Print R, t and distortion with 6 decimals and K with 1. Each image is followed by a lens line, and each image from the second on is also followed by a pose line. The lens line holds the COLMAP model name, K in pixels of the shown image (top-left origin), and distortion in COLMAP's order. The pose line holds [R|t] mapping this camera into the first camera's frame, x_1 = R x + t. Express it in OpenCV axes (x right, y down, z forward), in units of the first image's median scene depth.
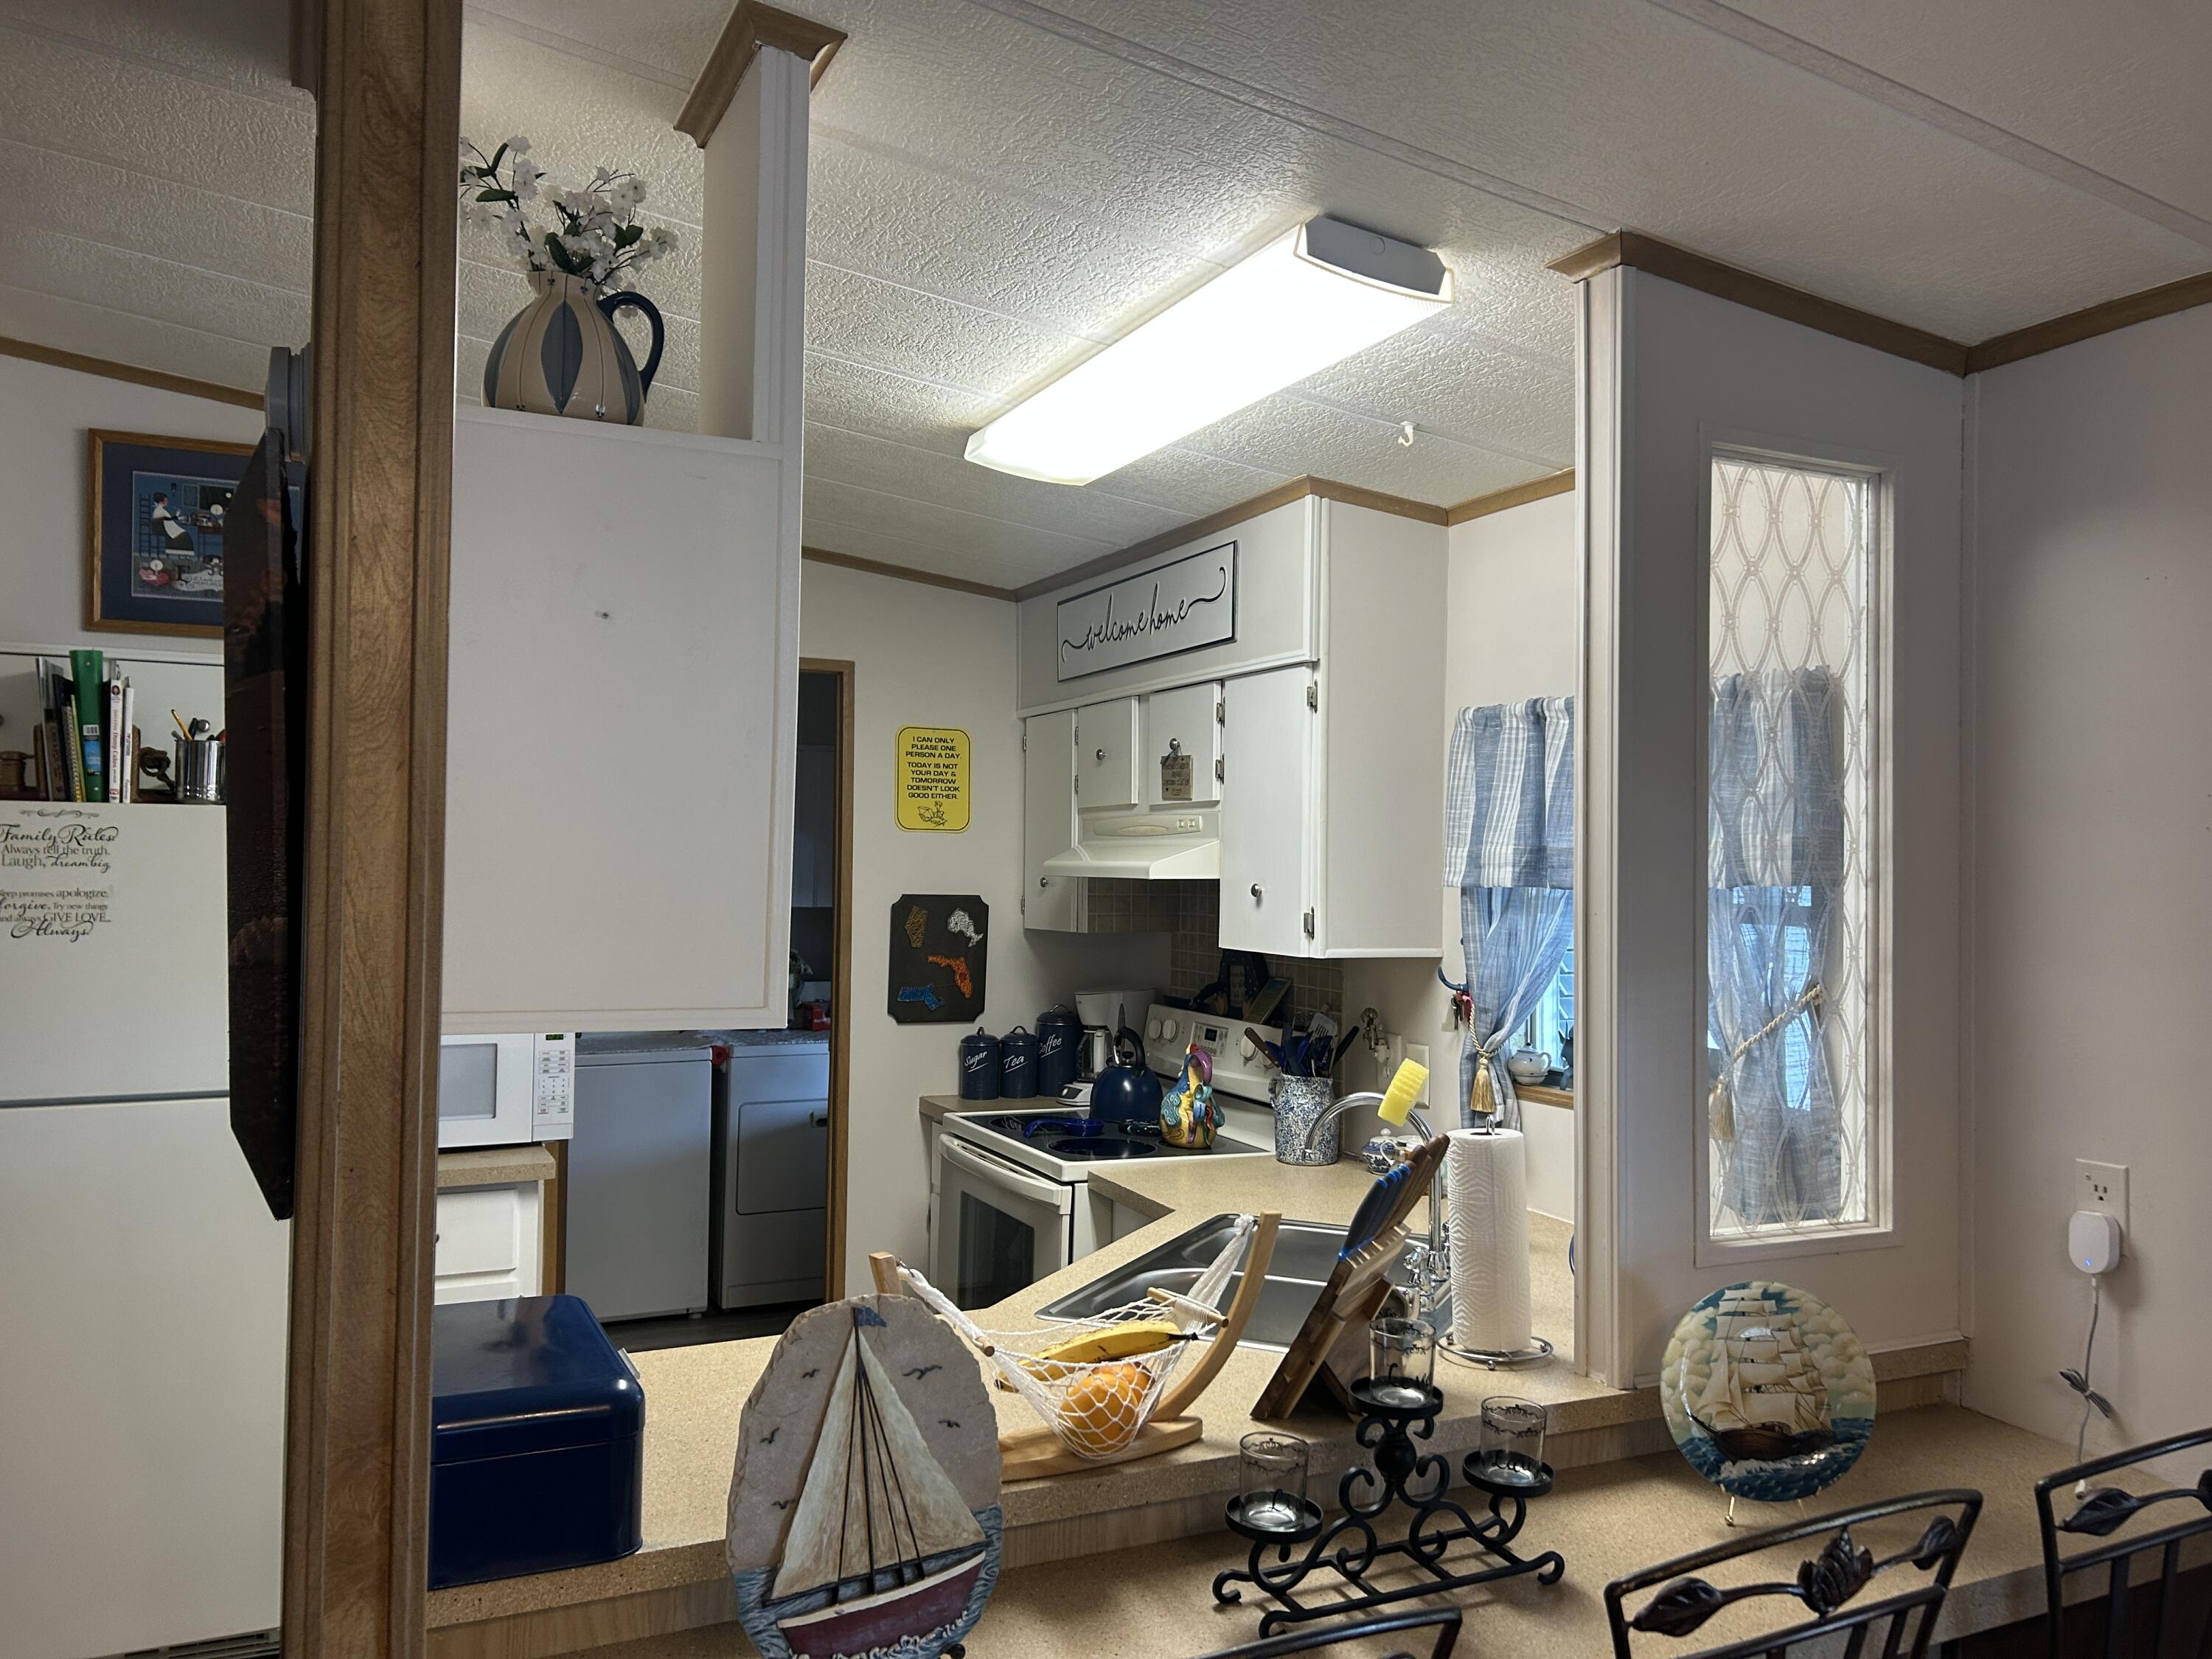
lens RADIAL K [[1638.1, 0, 1112.8], [0, 1638.1, 815.0], [0, 0, 1]] dist [0.040201, -0.046028]
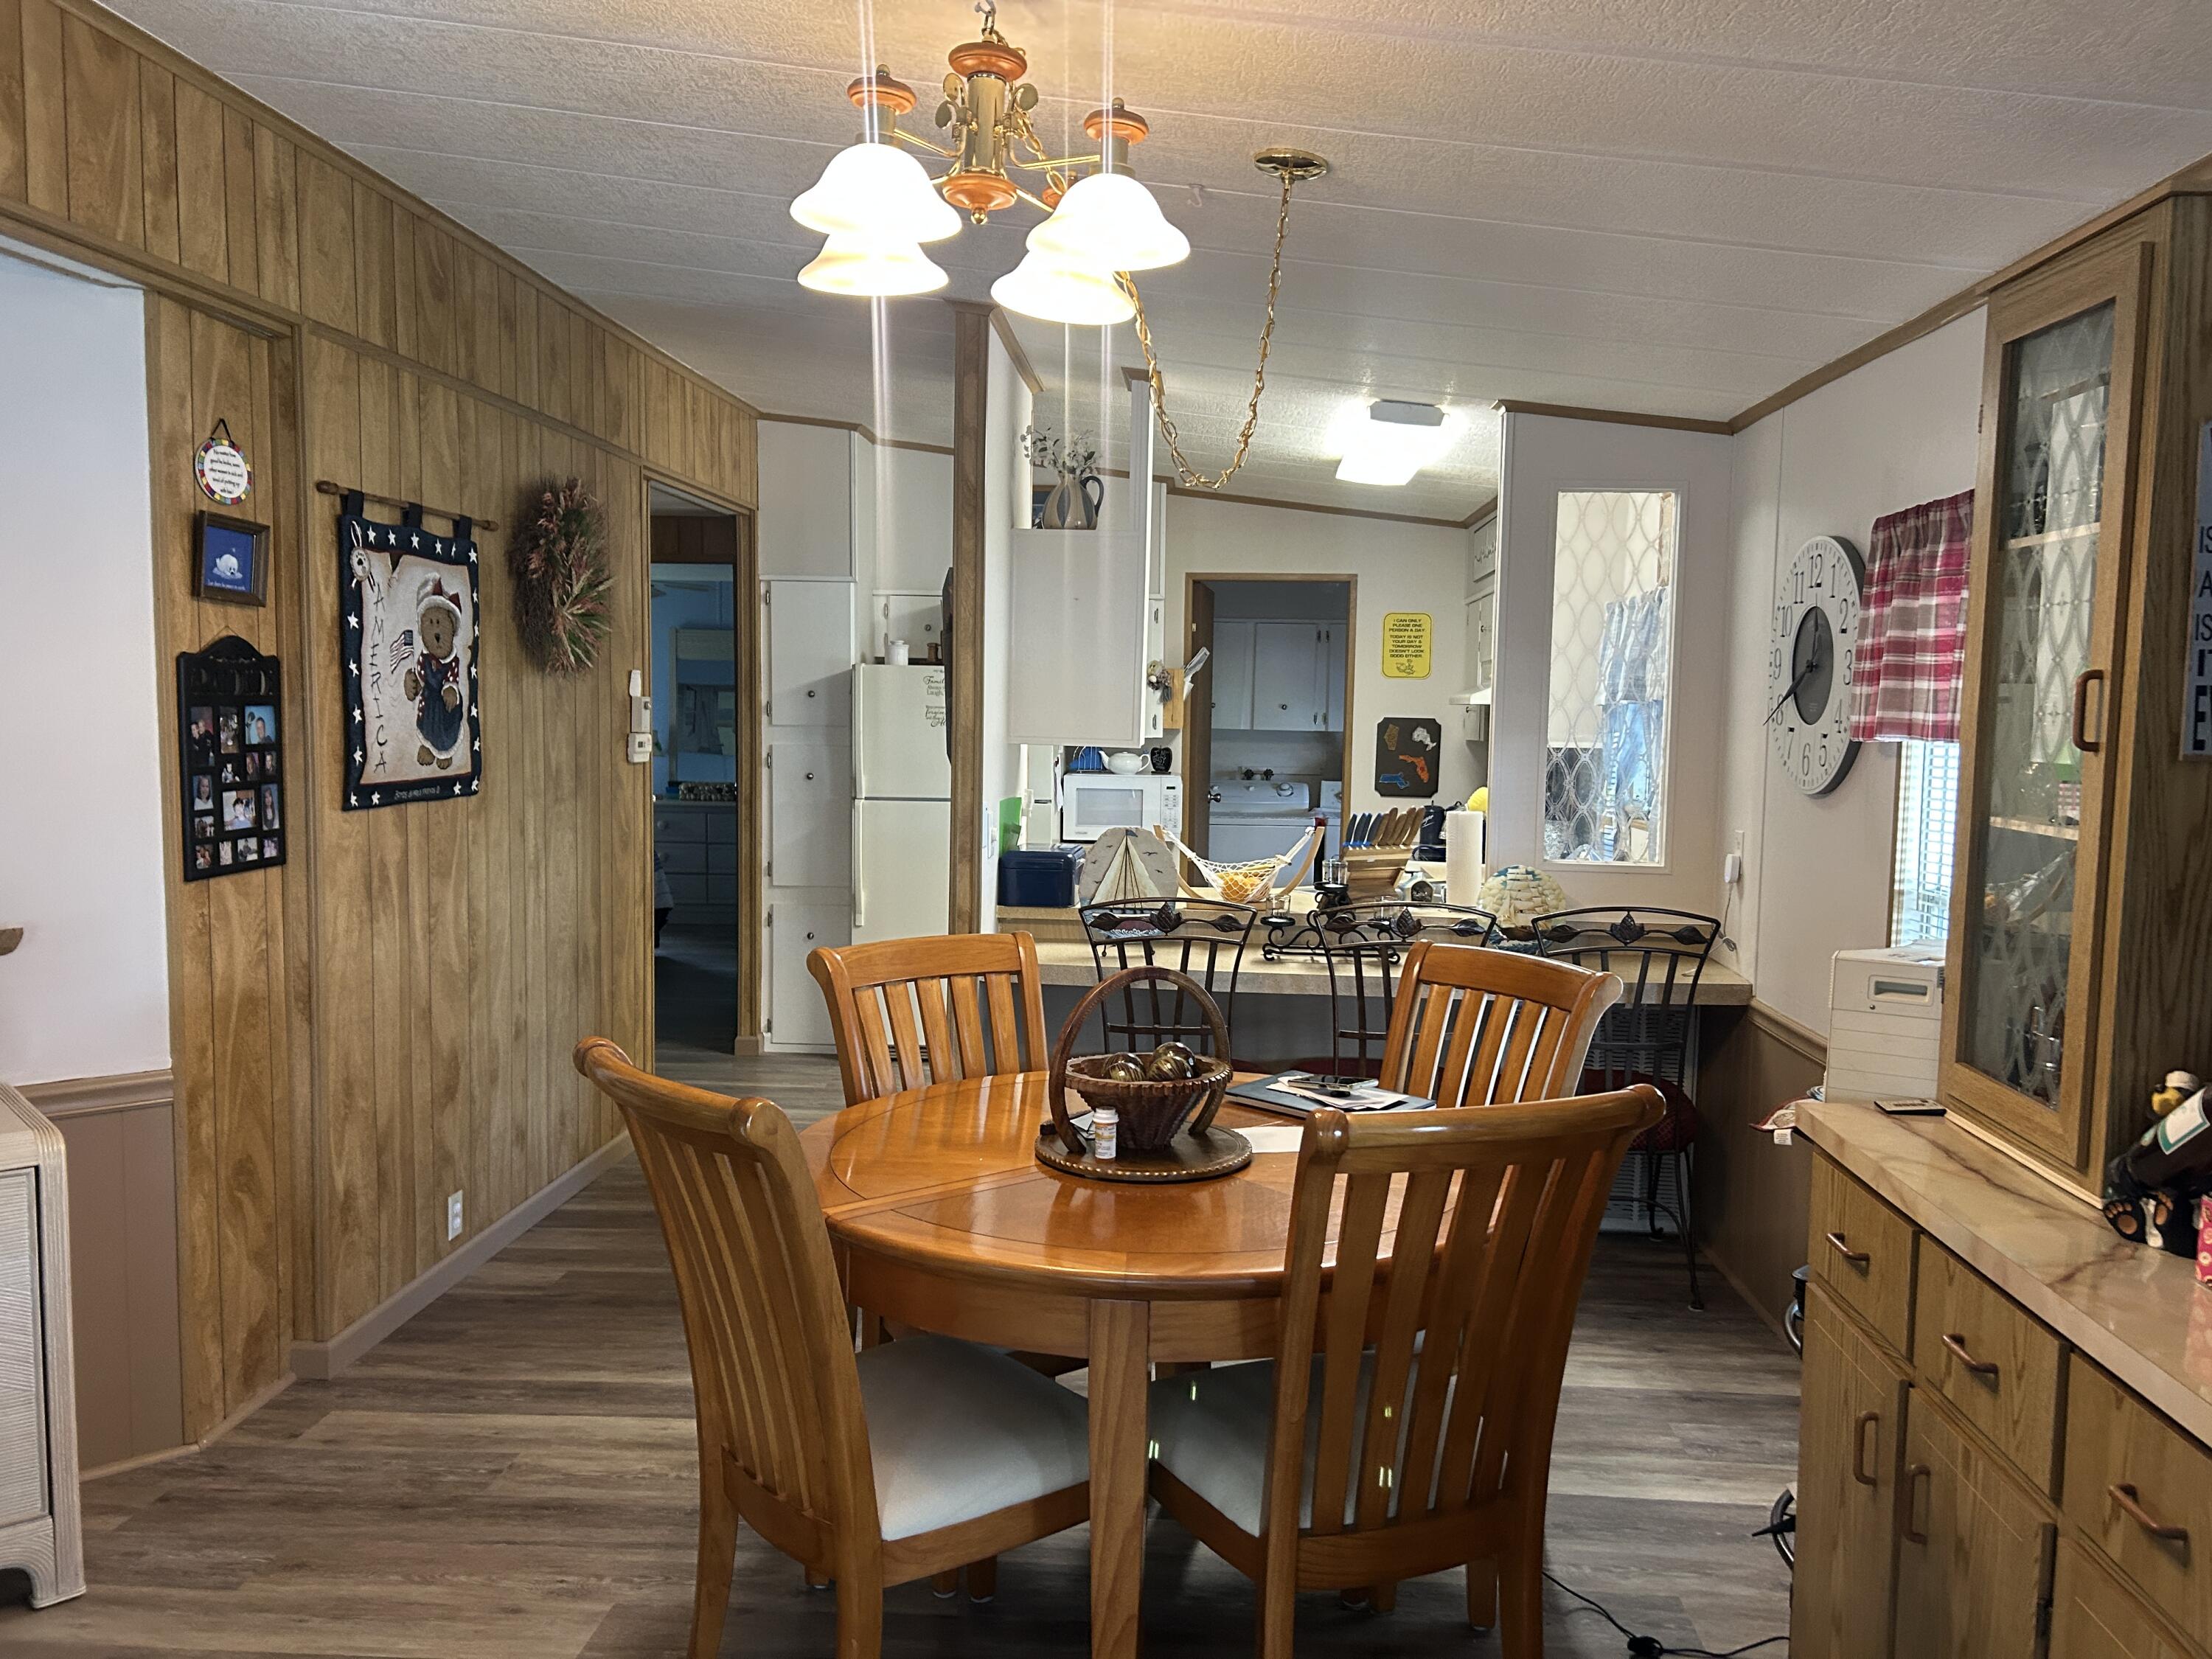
lens RADIAL K [[1655.3, 0, 1119.1], [0, 1655.3, 816.9], [0, 0, 1]] dist [0.067451, -0.074499]
pose [[0.873576, 0.034474, -0.485466, 0.542569], [0.008660, 0.996229, 0.086327, 0.003020], [0.486611, -0.079618, 0.869983, -0.692989]]
